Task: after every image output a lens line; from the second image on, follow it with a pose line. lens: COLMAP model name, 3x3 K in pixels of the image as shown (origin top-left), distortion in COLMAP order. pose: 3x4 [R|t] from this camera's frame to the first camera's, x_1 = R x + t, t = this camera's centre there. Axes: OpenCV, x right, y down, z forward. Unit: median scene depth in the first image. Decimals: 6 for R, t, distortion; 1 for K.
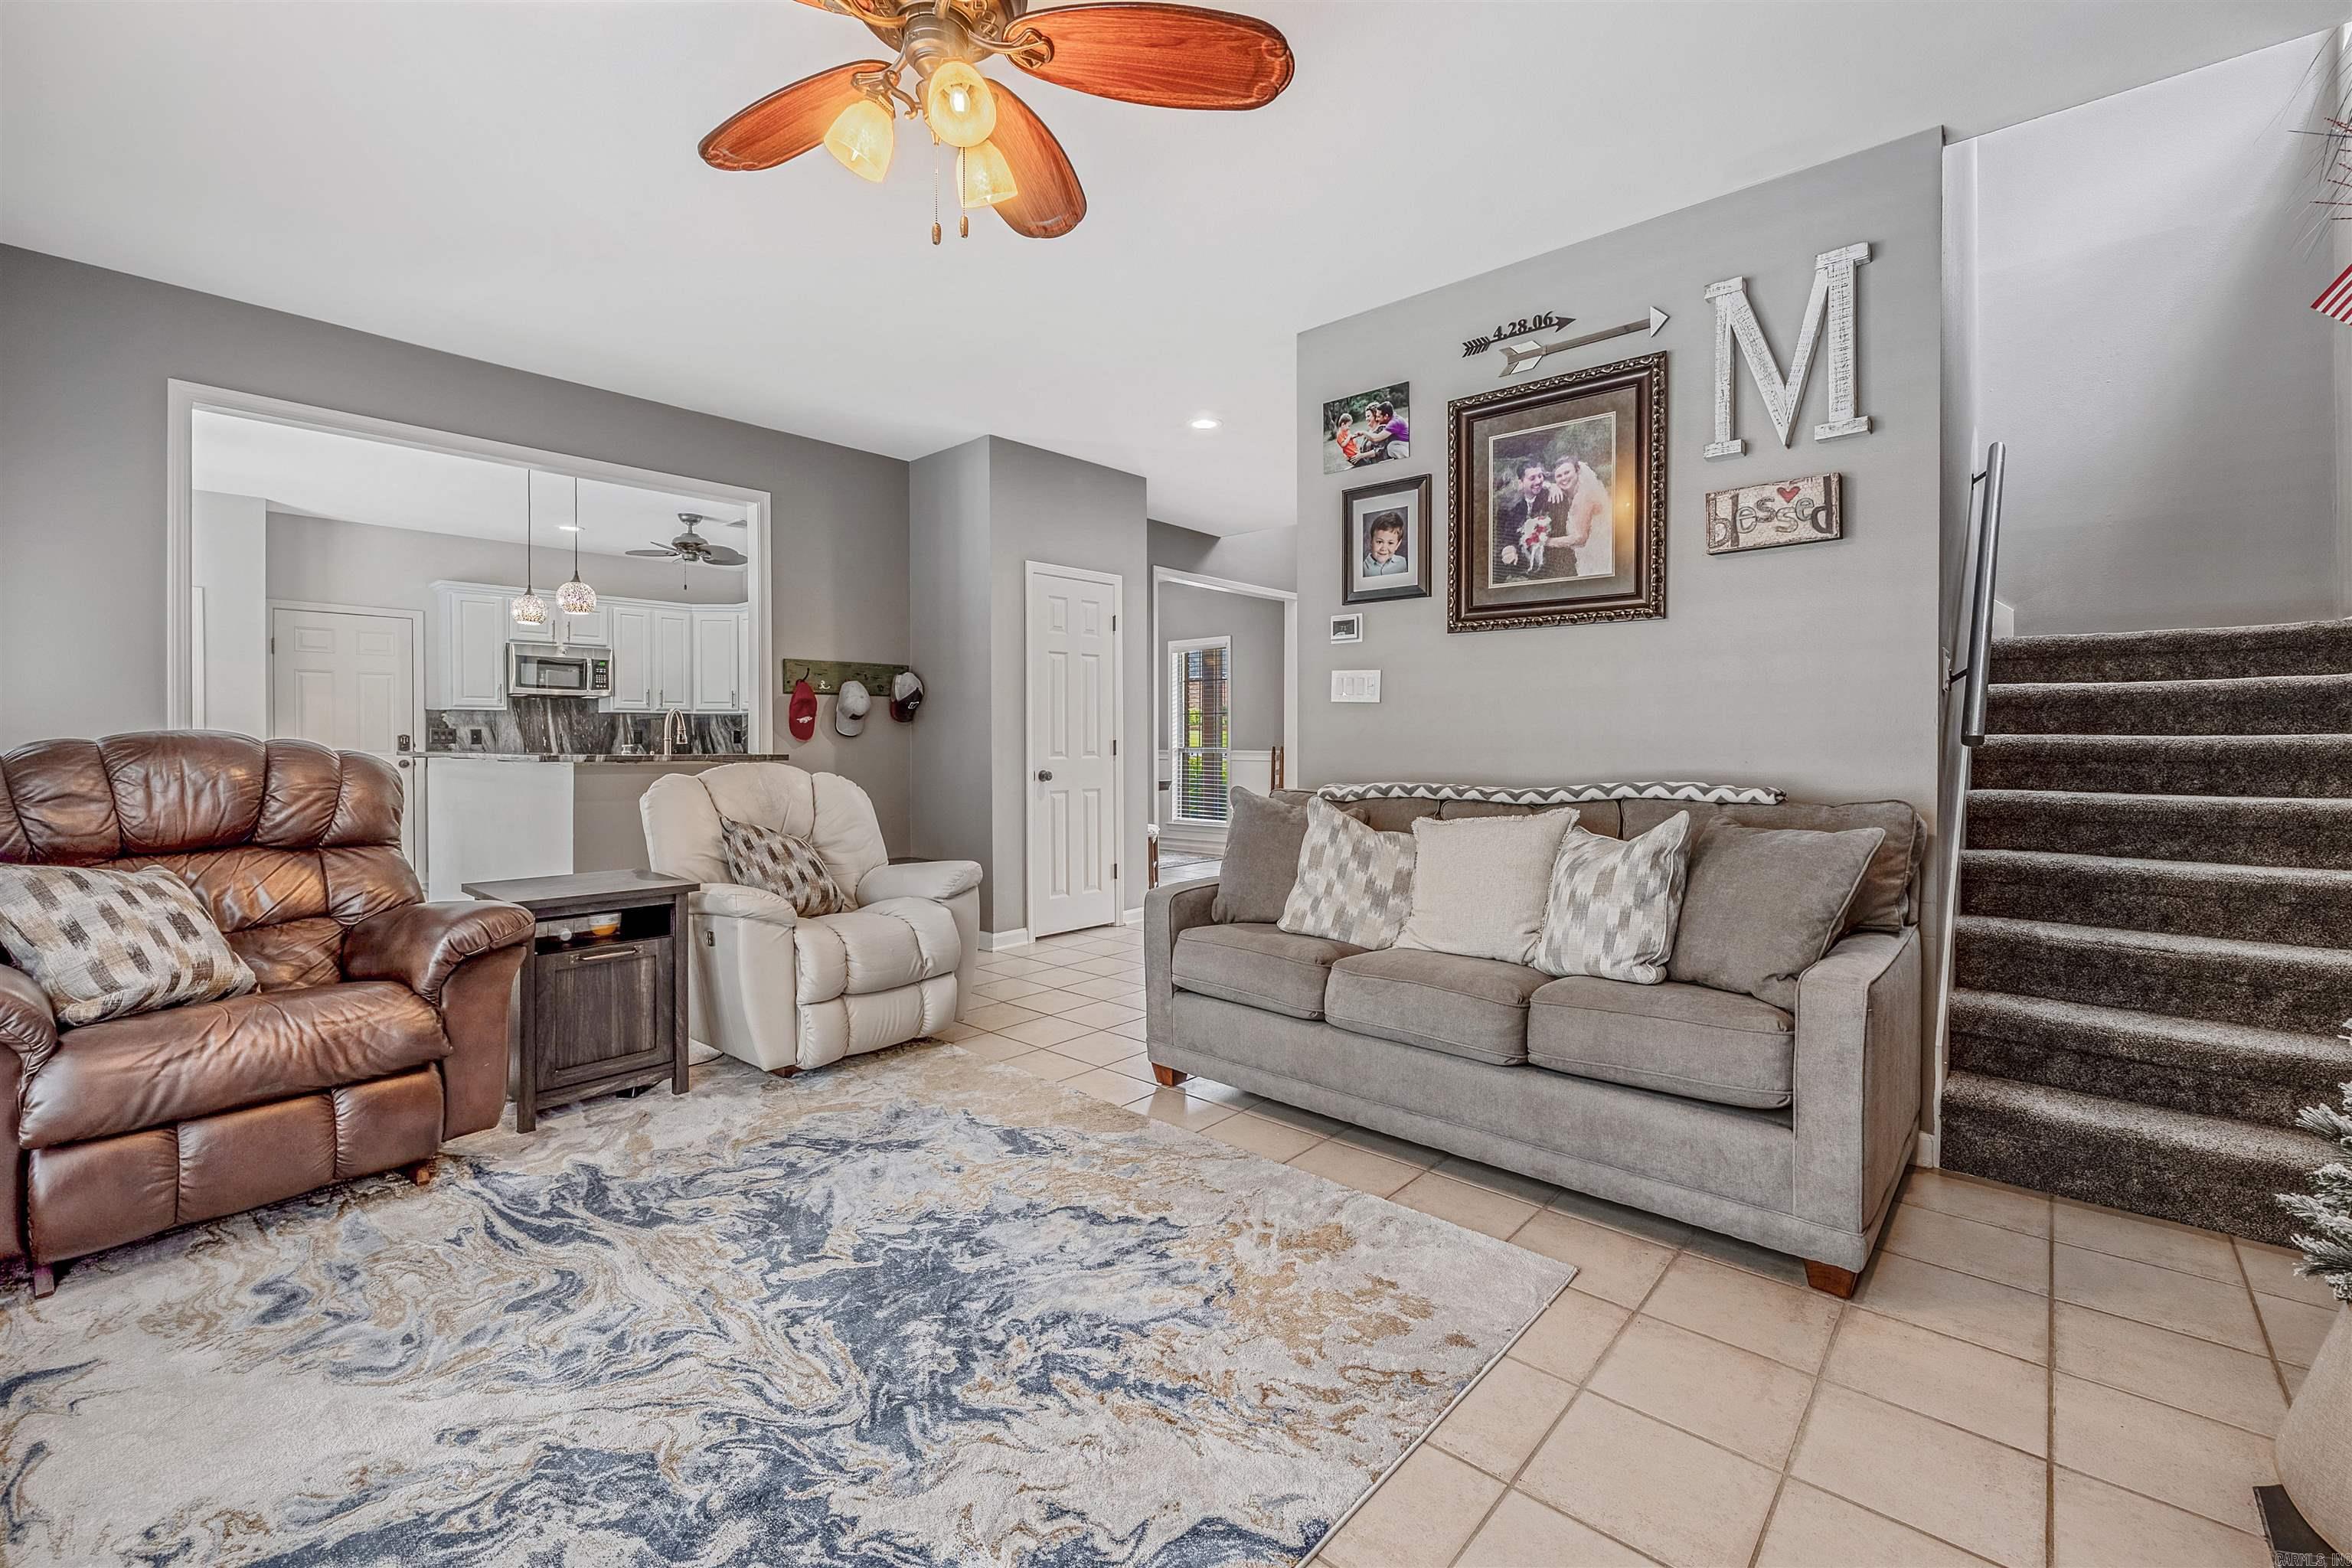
lens RADIAL K [[982.5, 0, 1170.6], [0, 982.5, 749.5], [0, 0, 1]] dist [-0.003415, -0.000713]
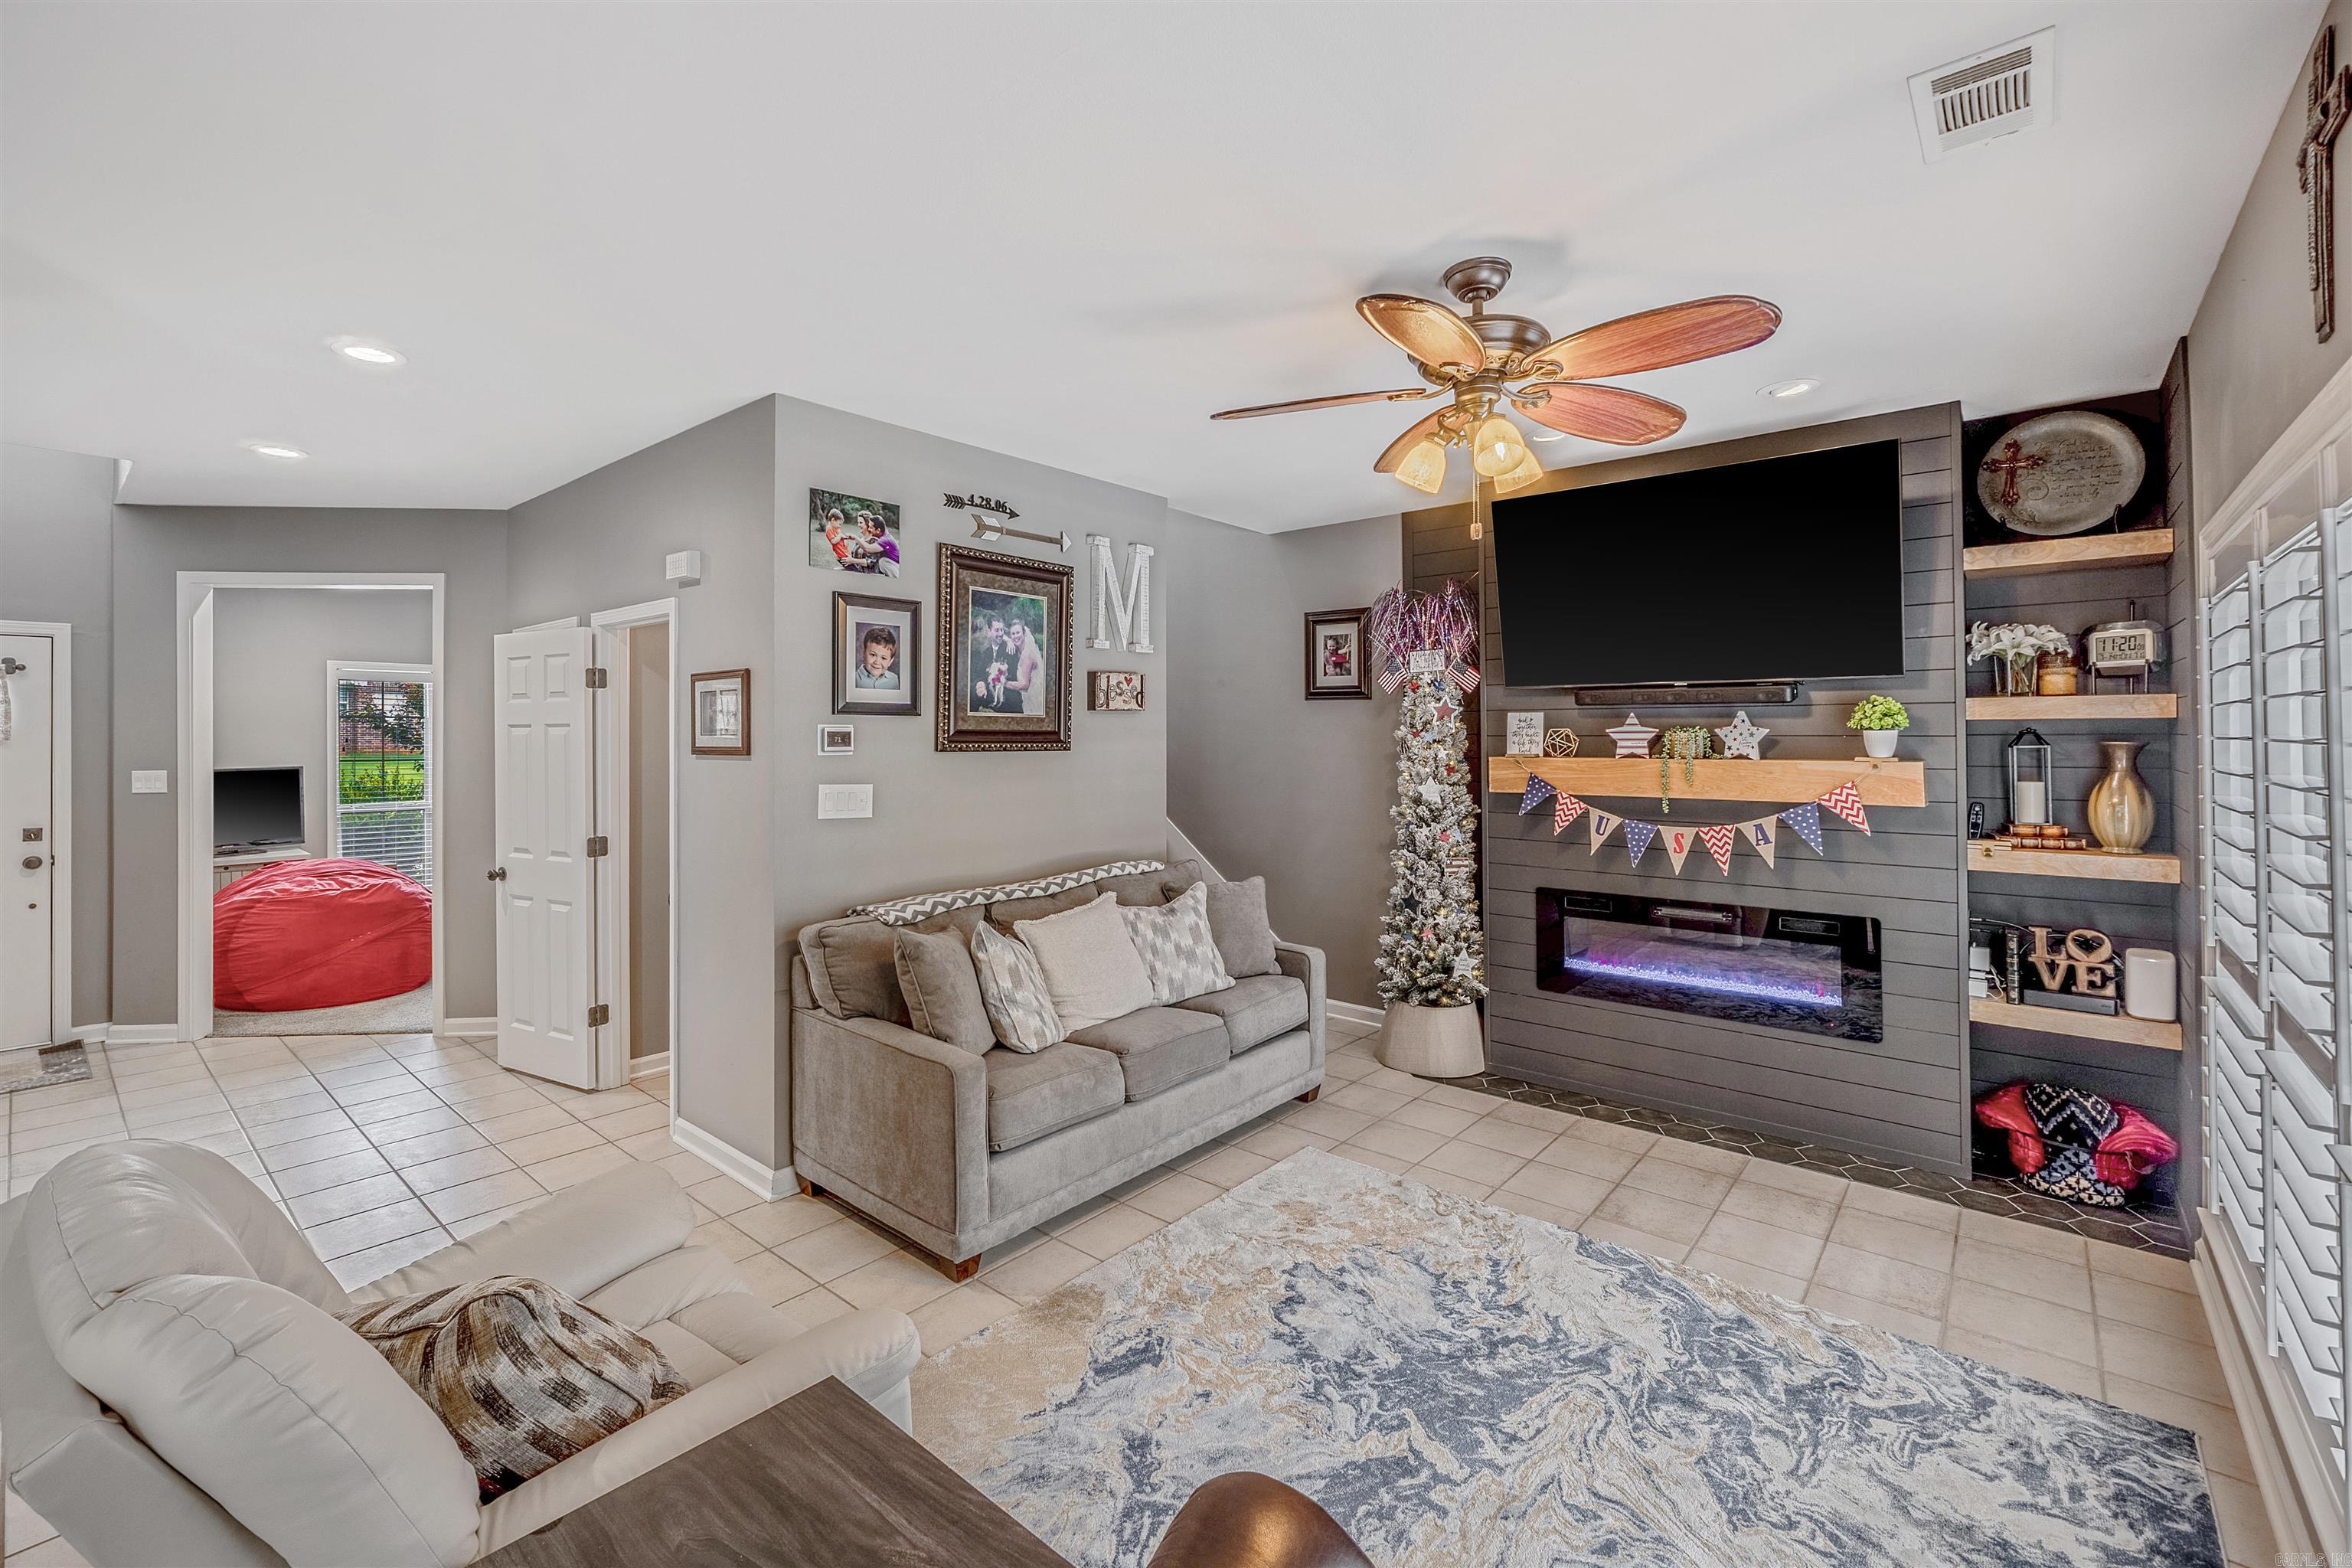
lens RADIAL K [[994.7, 0, 1164.7], [0, 994.7, 729.8], [0, 0, 1]] dist [-0.000377, 0.000014]
pose [[-0.013137, 0.002841, 0.999910, -1.049591], [0.012555, 0.999918, -0.002676, -0.172210], [-0.999835, 0.012519, -0.013172, 0.957842]]
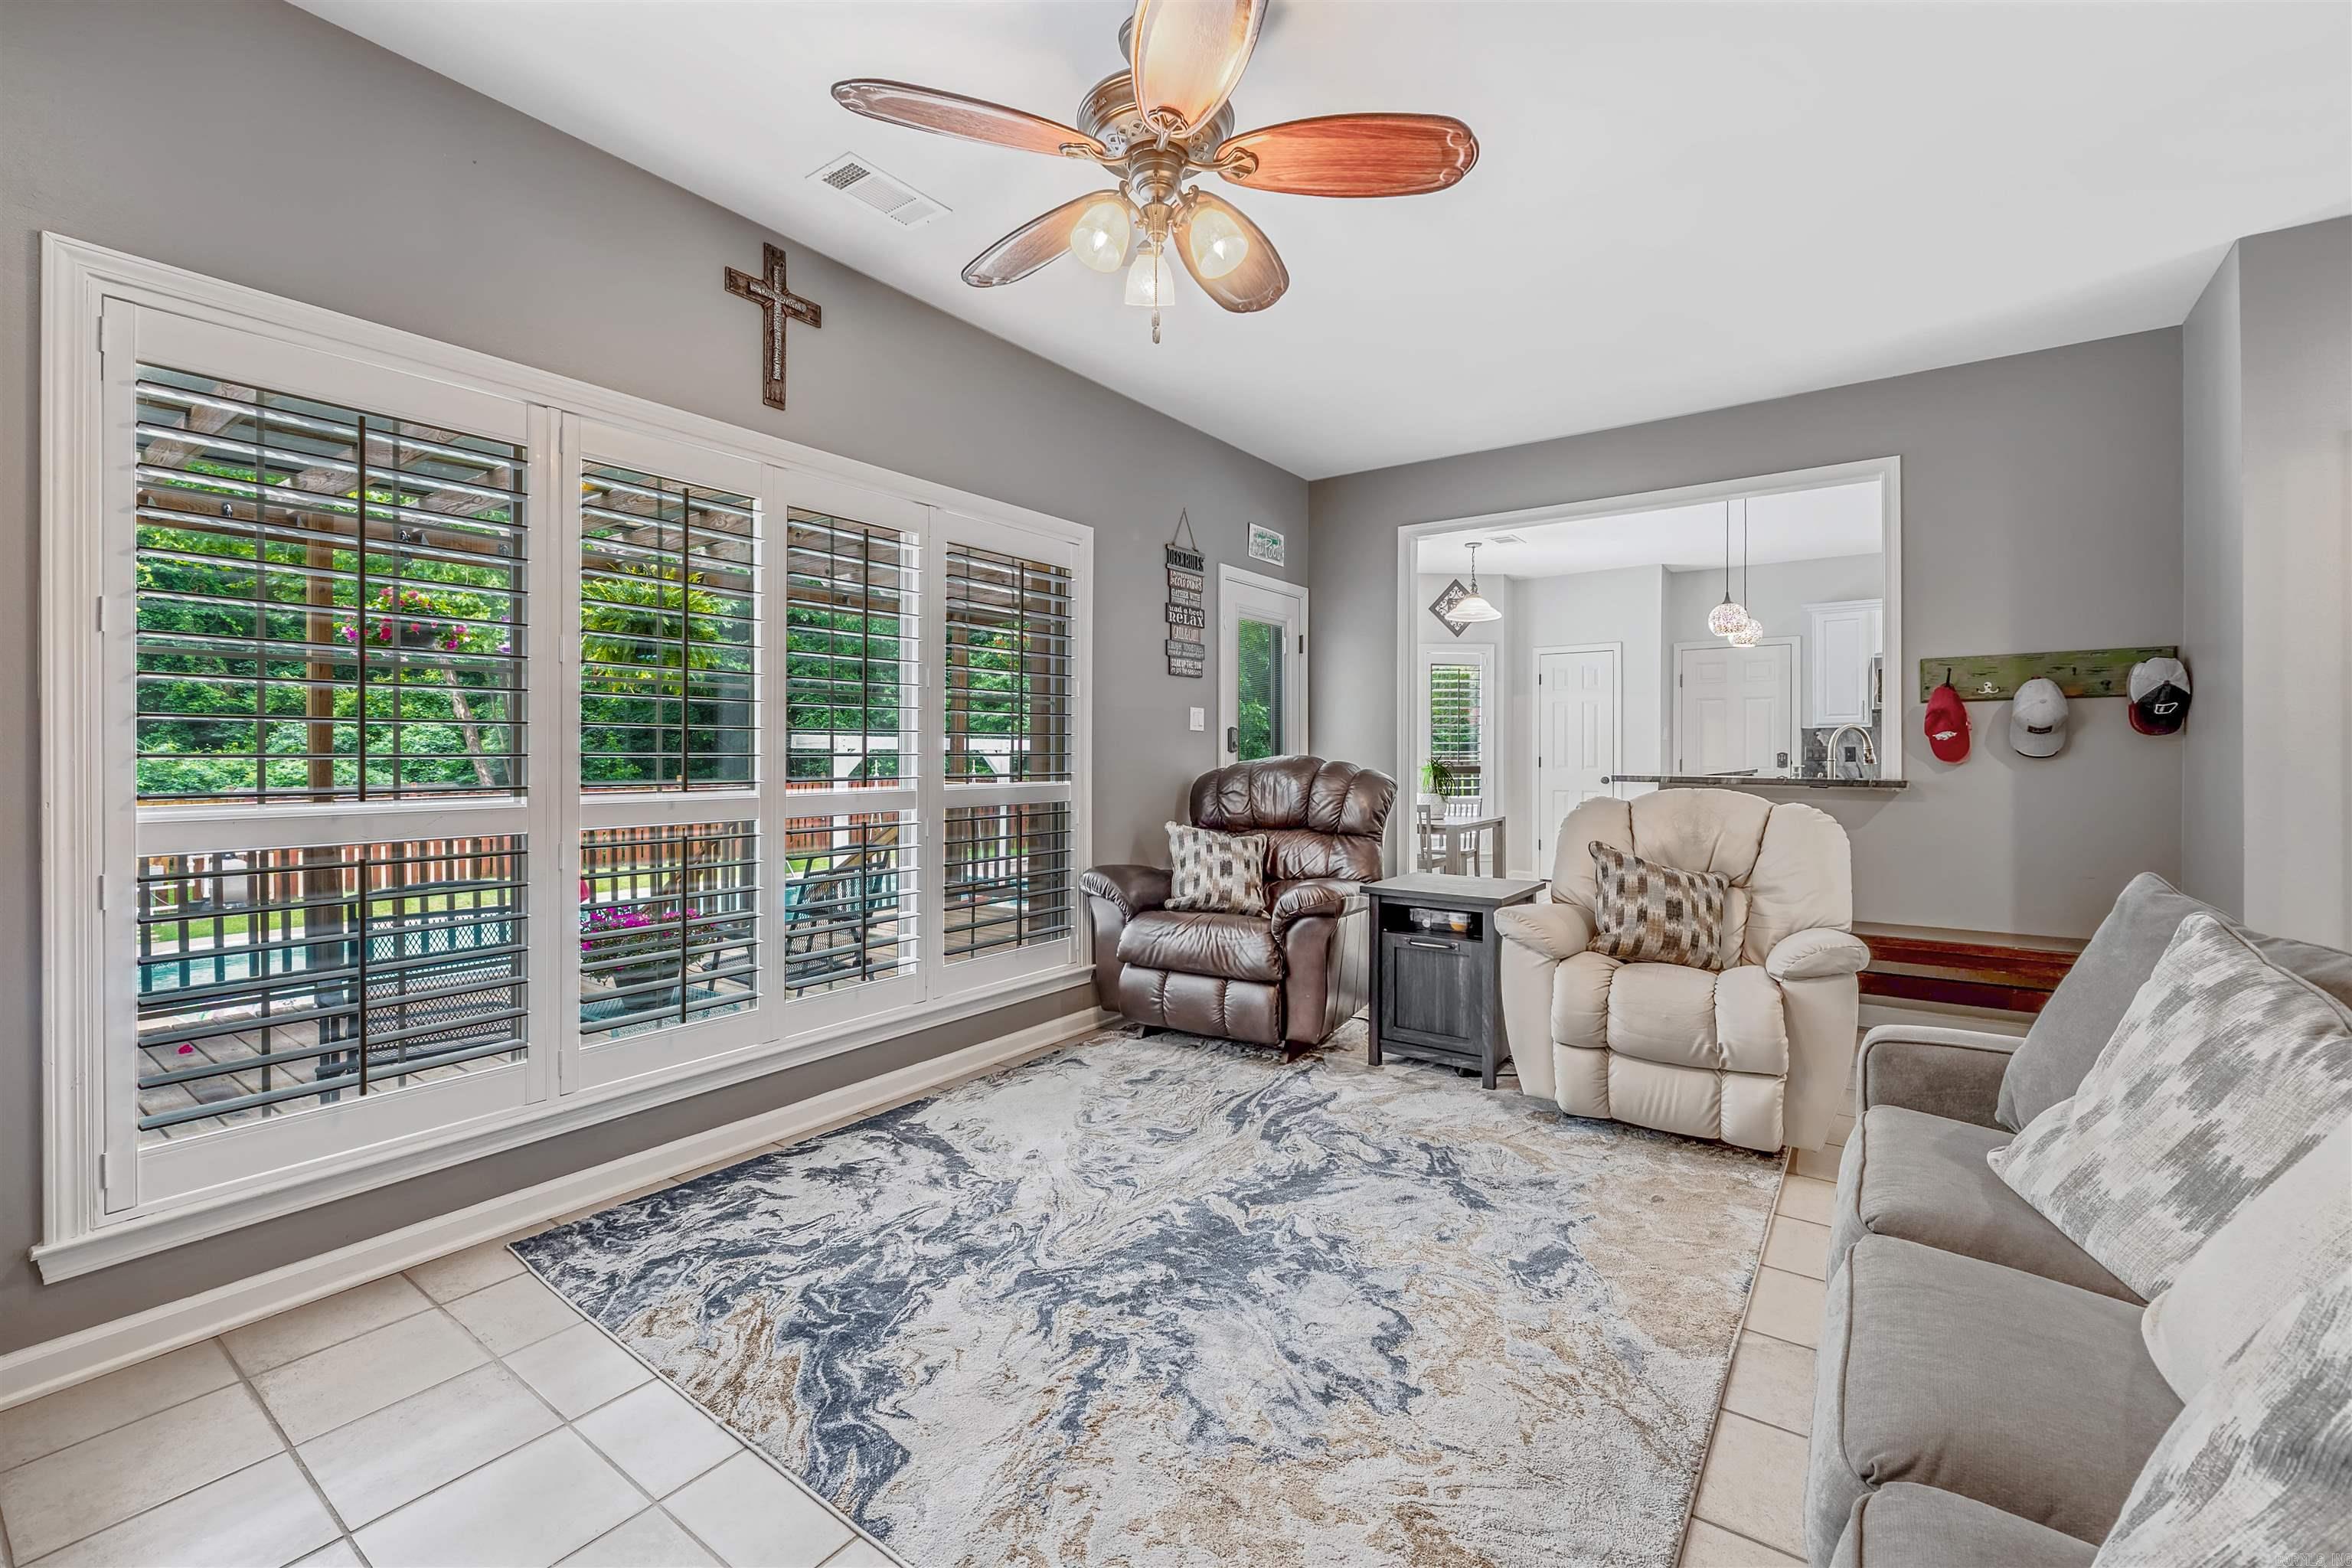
lens RADIAL K [[982.5, 0, 1170.6], [0, 982.5, 749.5], [0, 0, 1]] dist [-0.003415, -0.000713]
pose [[0.104932, -0.004072, -0.994471, 0.614949], [-0.008308, 0.999953, -0.004971, -0.019910], [0.994445, 0.008784, 0.104893, 0.594512]]
